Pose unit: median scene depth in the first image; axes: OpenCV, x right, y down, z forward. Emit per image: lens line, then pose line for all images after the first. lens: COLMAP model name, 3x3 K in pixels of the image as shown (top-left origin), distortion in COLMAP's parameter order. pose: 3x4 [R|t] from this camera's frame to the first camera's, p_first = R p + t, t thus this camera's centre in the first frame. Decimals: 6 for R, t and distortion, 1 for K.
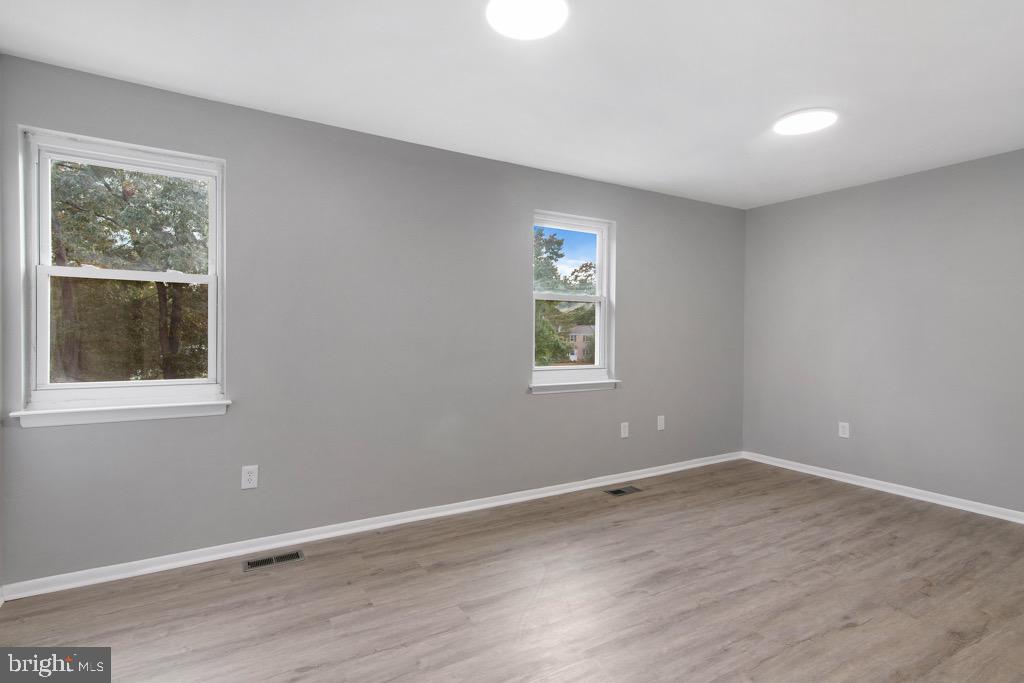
lens RADIAL K [[515.1, 0, 513.6], [0, 515.1, 341.1], [0, 0, 1]] dist [-0.001463, 0.000106]
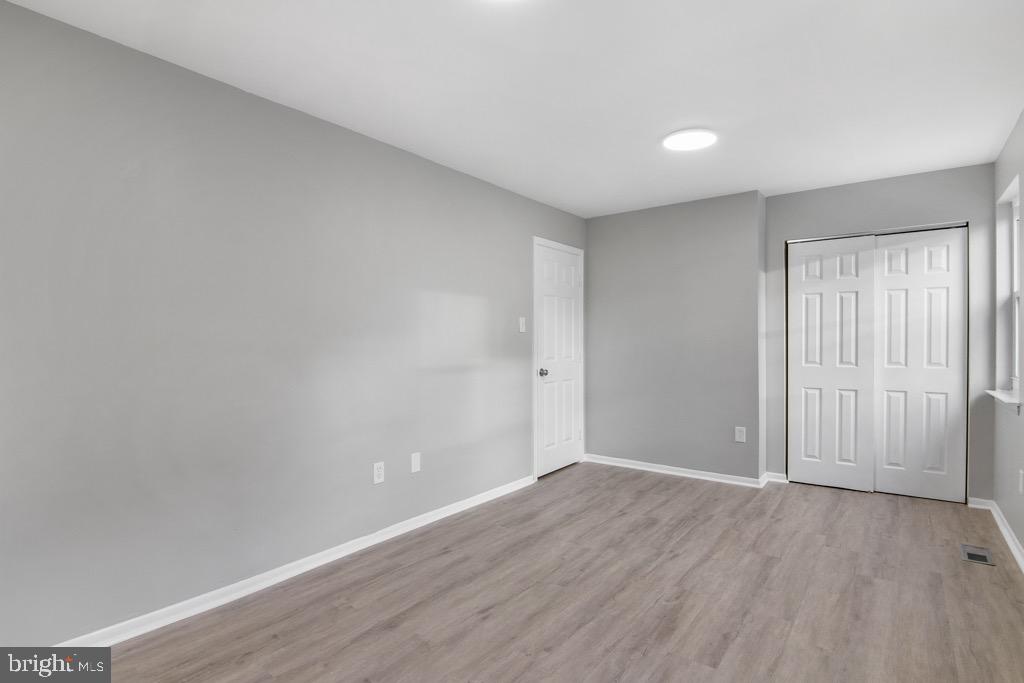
lens RADIAL K [[515.1, 0, 513.0], [0, 515.1, 339.8], [0, 0, 1]] dist [-0.001463, 0.000106]
pose [[-0.927528, -0.001814, -0.373748, 0.864986], [-0.004546, 0.999969, 0.006430, -0.015067], [0.373725, 0.007663, -0.927508, 1.735107]]
